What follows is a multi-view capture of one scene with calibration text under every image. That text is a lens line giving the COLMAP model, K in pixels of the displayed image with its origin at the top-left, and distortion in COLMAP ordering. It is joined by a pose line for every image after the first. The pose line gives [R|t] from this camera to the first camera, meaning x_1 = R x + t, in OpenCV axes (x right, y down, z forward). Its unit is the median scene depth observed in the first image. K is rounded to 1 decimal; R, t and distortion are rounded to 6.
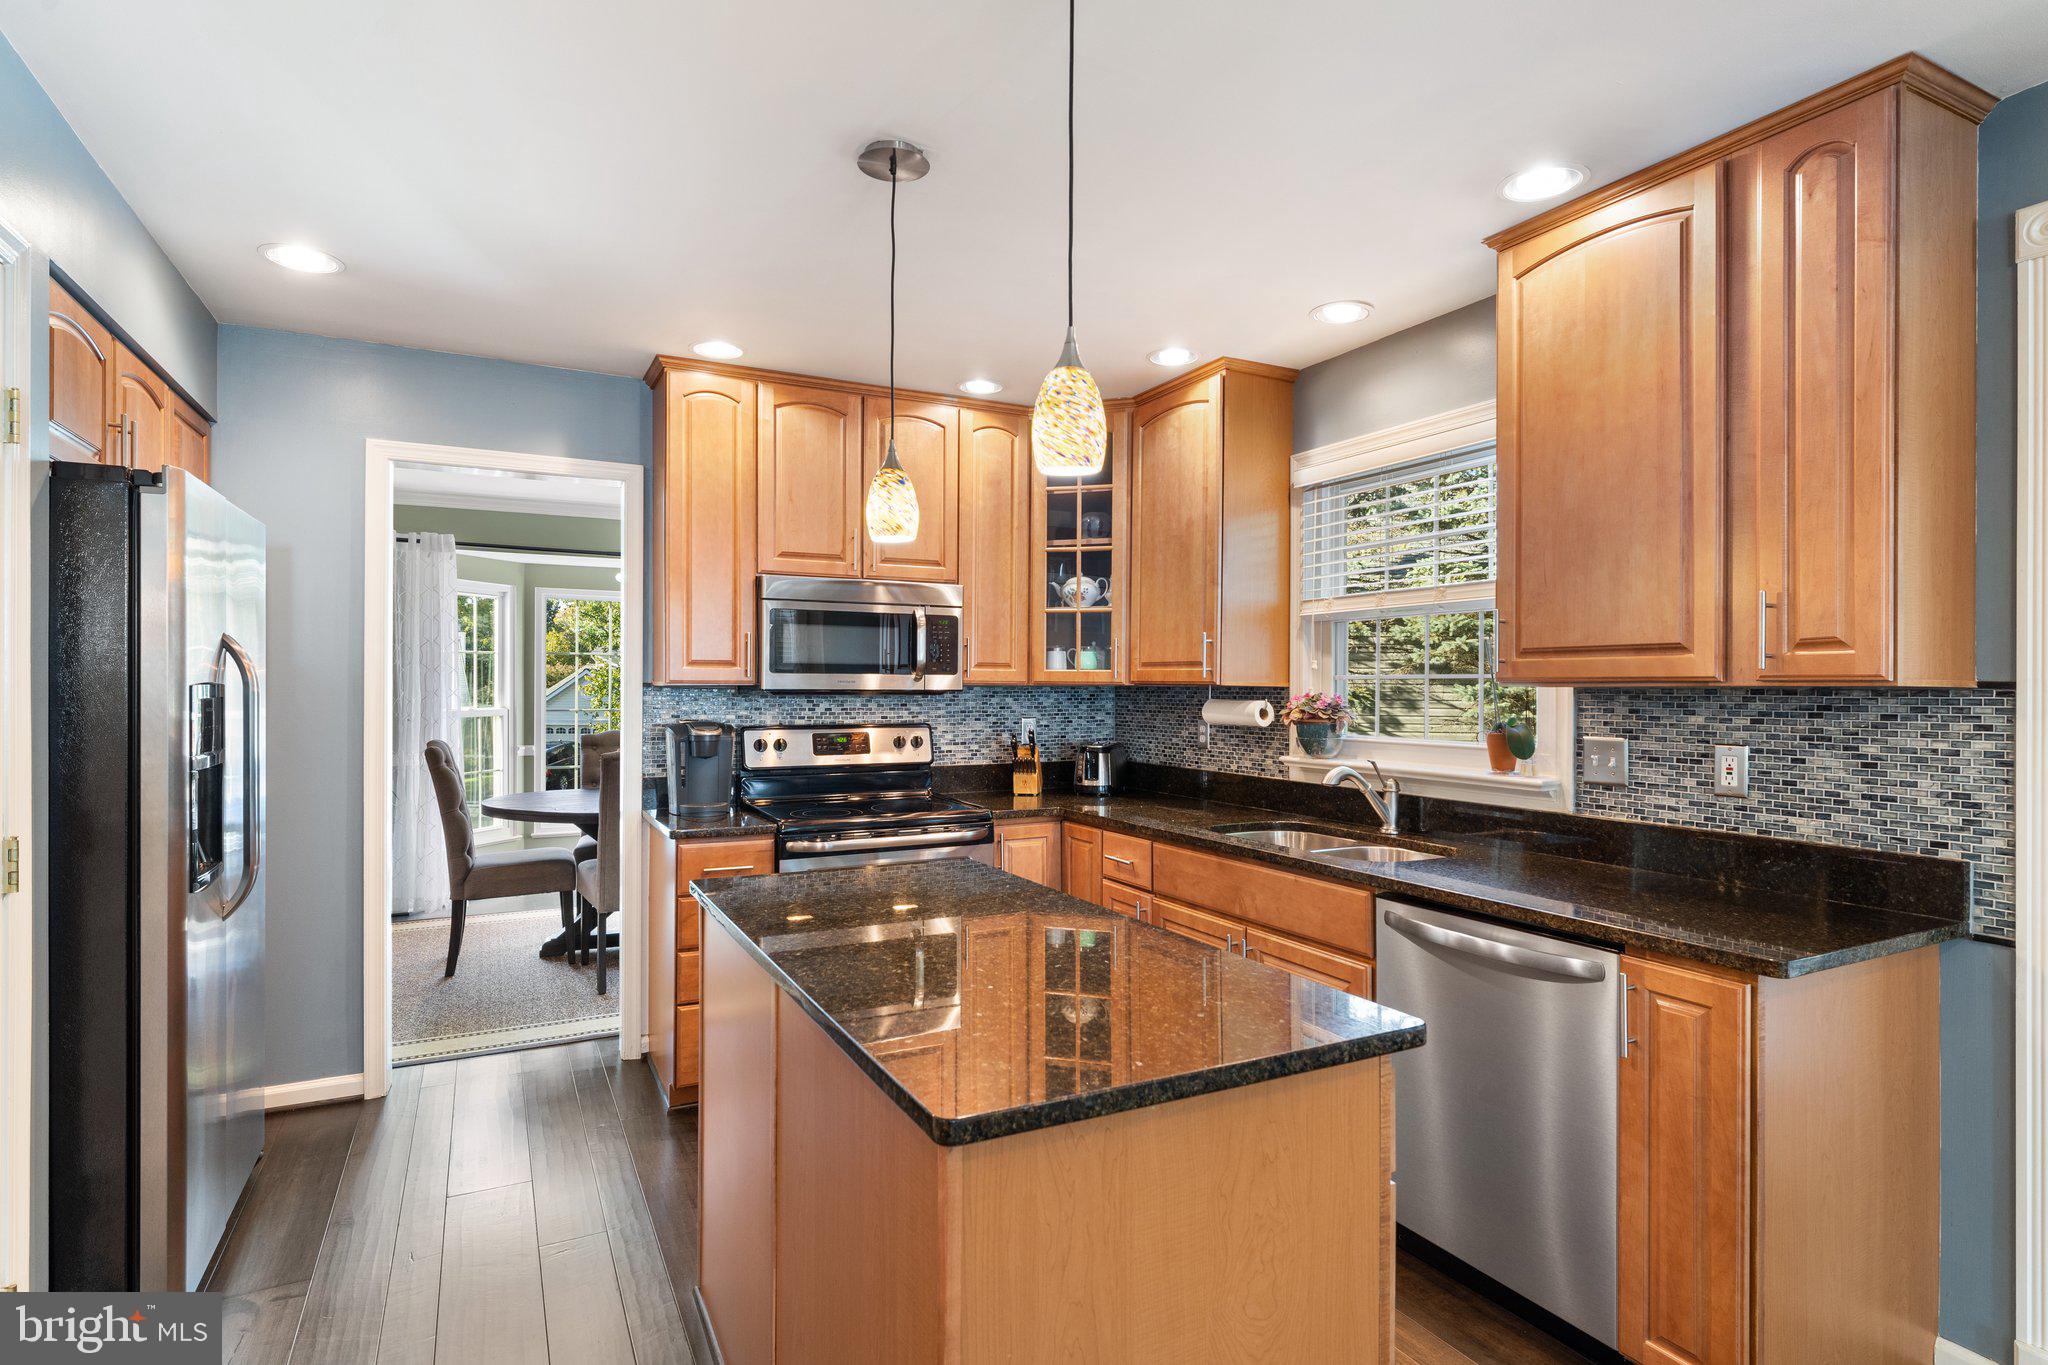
lens RADIAL K [[1033.6, 0, 1024.0], [0, 1033.6, 682.5], [0, 0, 1]] dist [-0.001158, -0.000425]
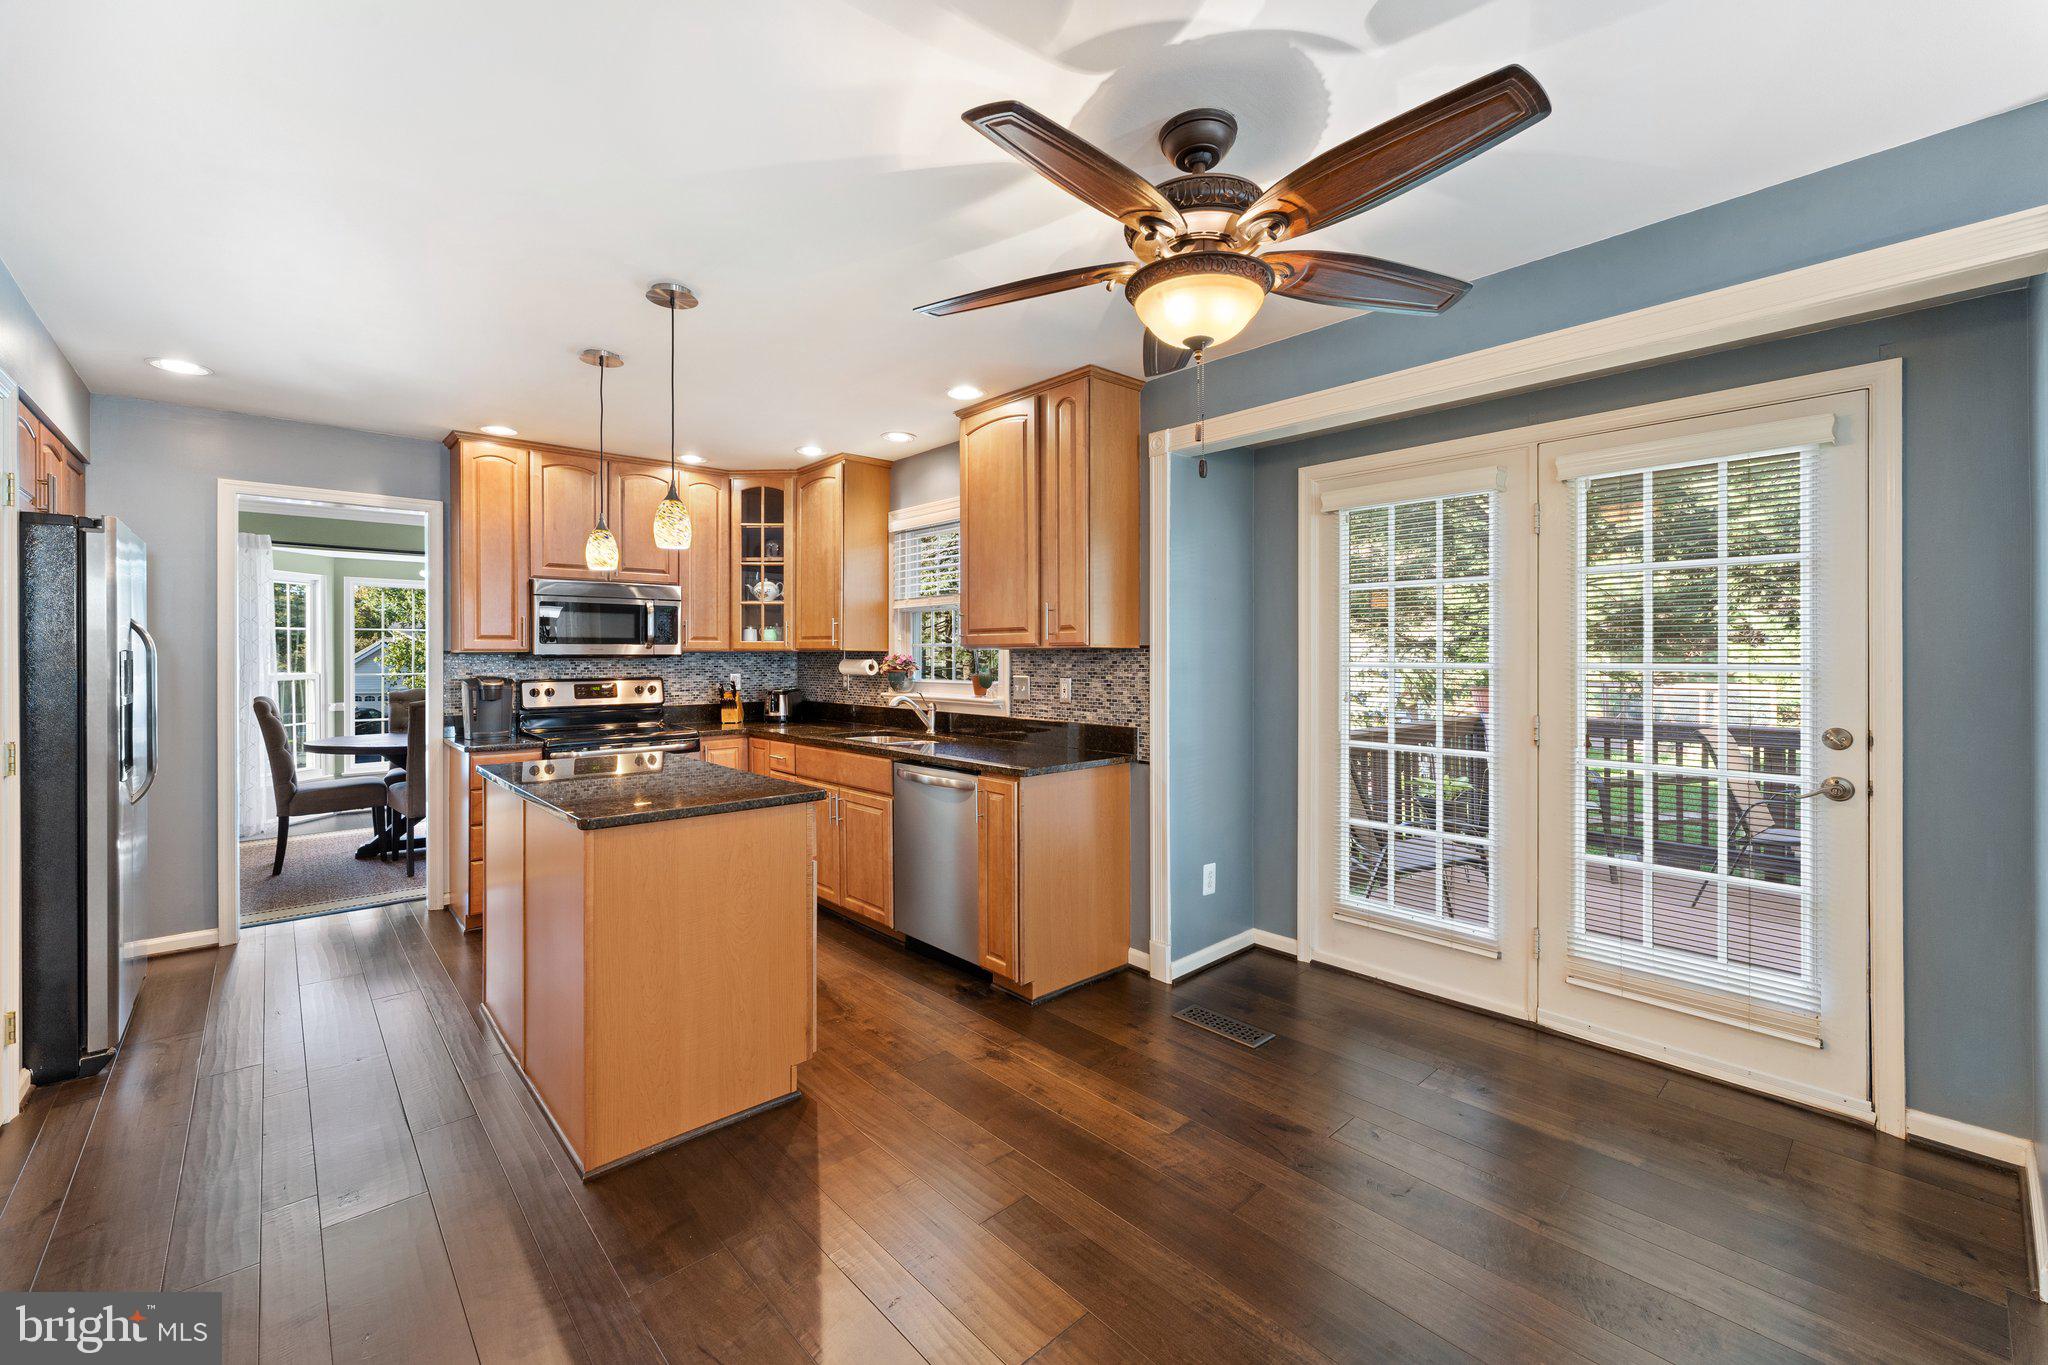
lens RADIAL K [[830.7, 0, 1021.7], [0, 830.7, 652.4], [0, 0, 1]] dist [0.001144, 0.000261]
pose [[0.967610, -0.005613, 0.252389, 0.125932], [0.005489, 0.999984, 0.001194, 0.005782], [-0.252392, 0.000230, 0.967625, -0.344772]]
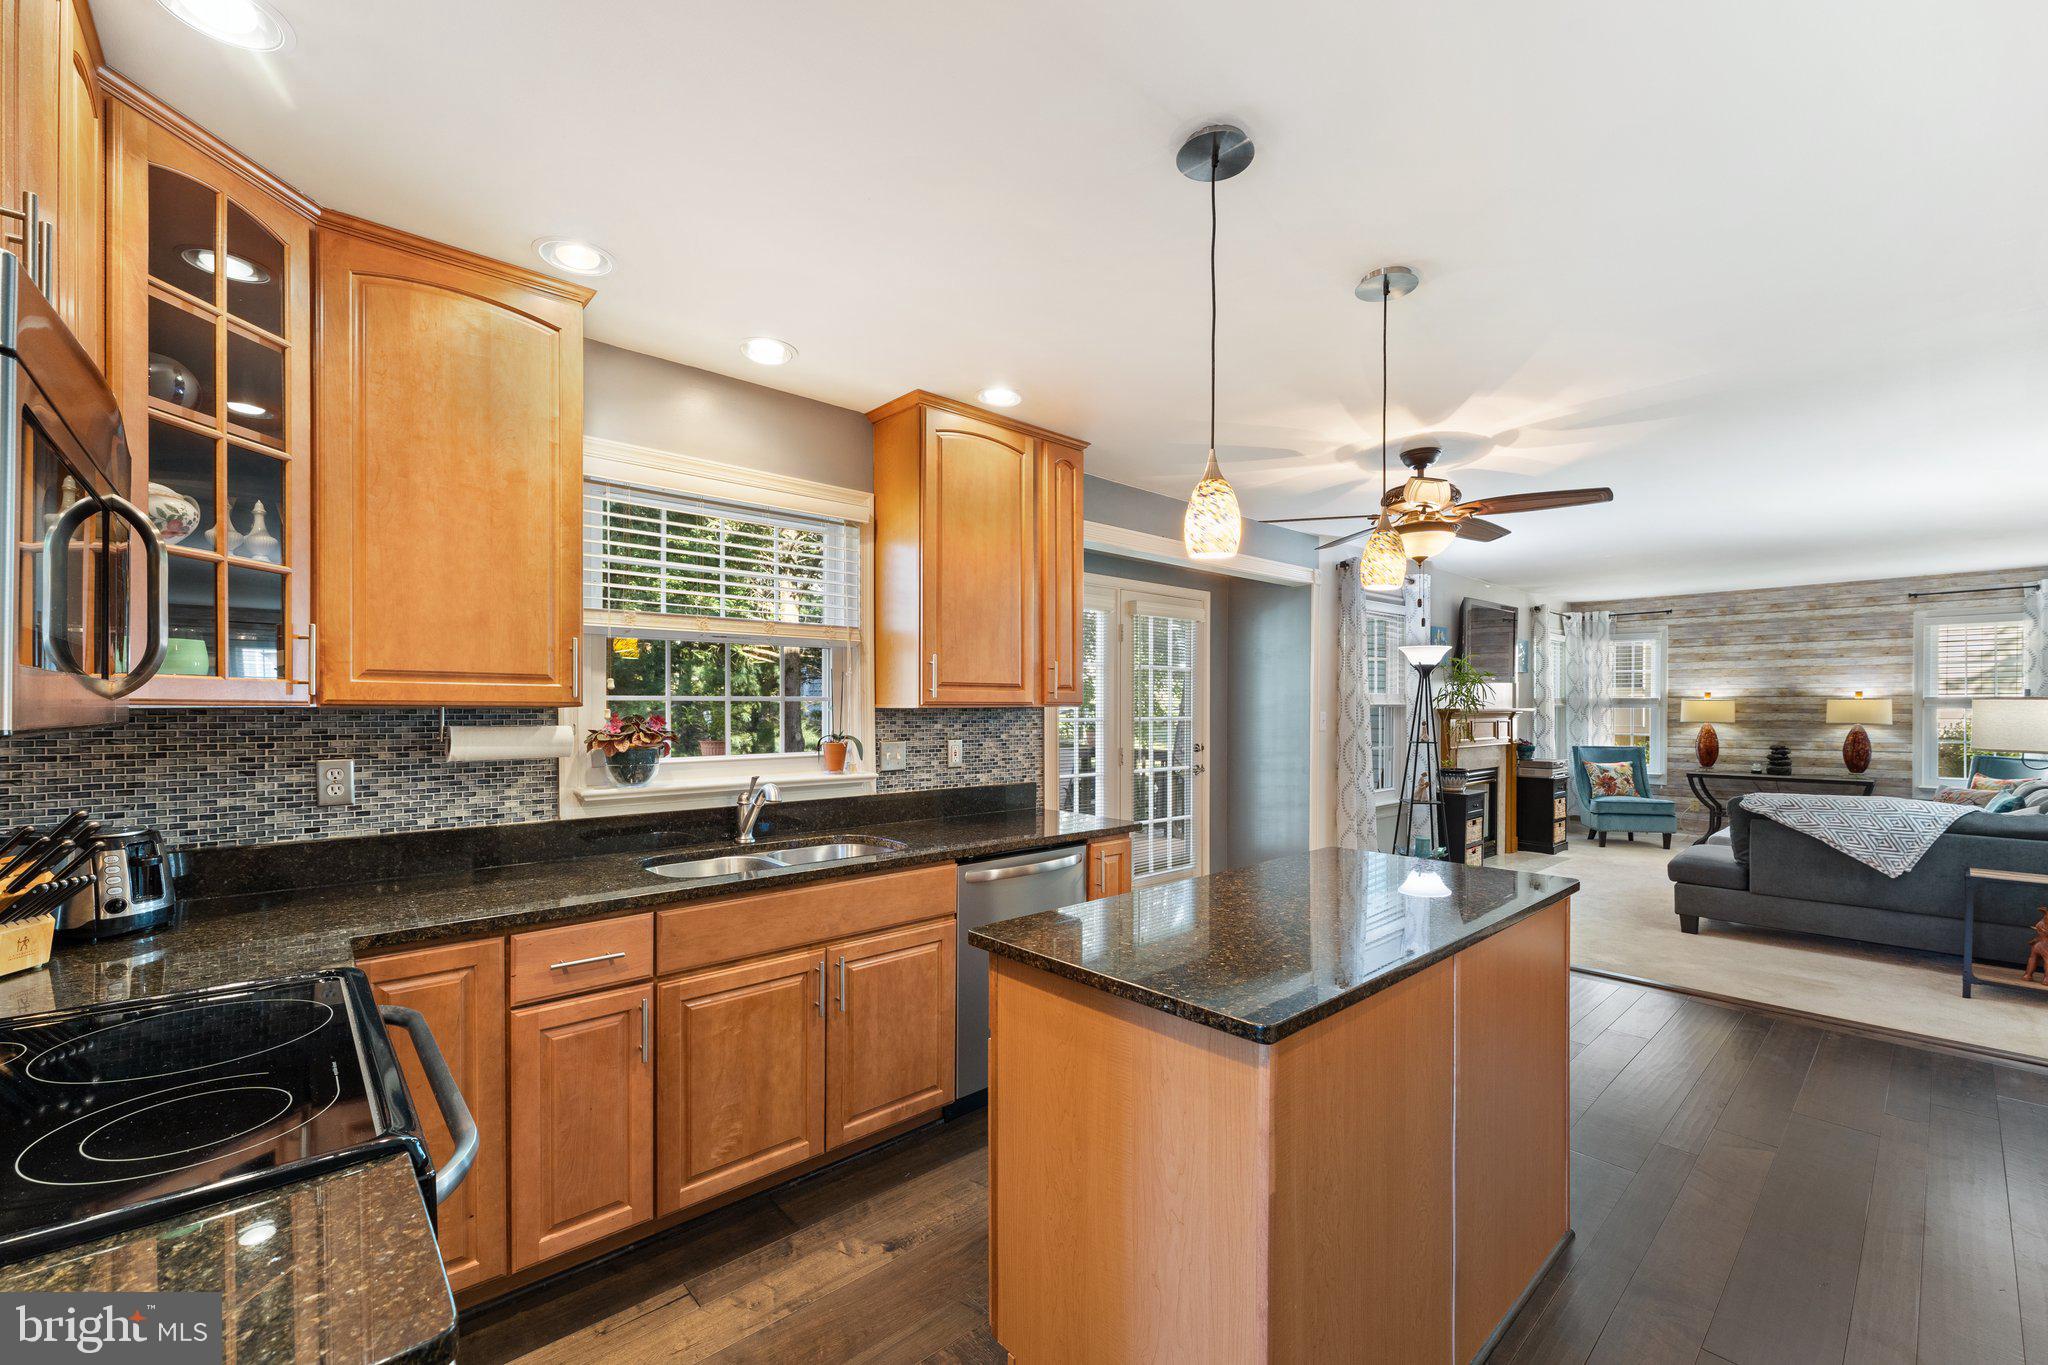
lens RADIAL K [[836.3, 0, 1024.4], [0, 836.3, 712.3], [0, 0, 1]] dist [0.000583, 0.000463]
pose [[-0.254013, -0.008390, 0.967165, -0.488592], [-0.003307, 0.999964, 0.007806, 0.000818], [-0.967195, -0.001216, -0.254031, 0.803850]]
